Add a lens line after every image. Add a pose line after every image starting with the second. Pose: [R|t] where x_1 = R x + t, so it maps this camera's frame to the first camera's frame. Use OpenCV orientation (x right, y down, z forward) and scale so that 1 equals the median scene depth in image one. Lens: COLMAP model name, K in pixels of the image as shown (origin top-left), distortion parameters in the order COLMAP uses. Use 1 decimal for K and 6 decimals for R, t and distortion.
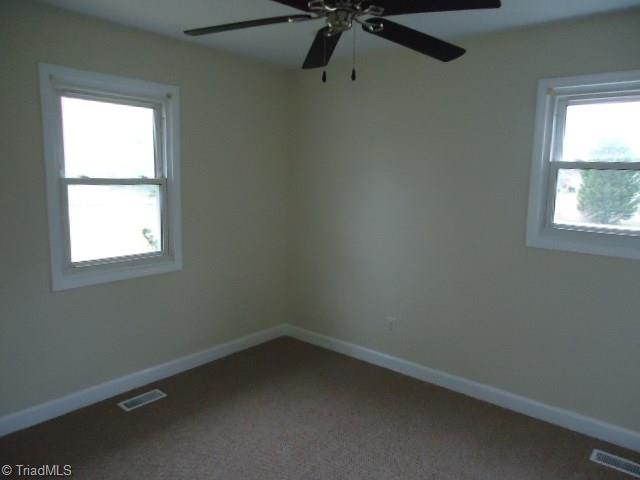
lens RADIAL K [[468.0, 0, 320.0], [0, 468.0, 240.0], [0, 0, 1]] dist [0.003954, 0.002308]
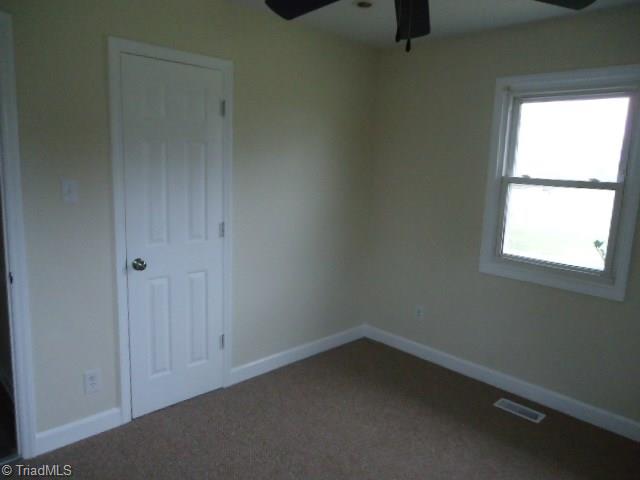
lens RADIAL K [[468.0, 0, 320.0], [0, 468.0, 240.0], [0, 0, 1]] dist [0.003954, 0.002308]
pose [[-0.103739, 0.139986, -0.984704, 0.540120], [-0.177883, 0.971472, 0.156845, -0.071742], [0.978568, 0.191433, -0.075879, 0.590320]]
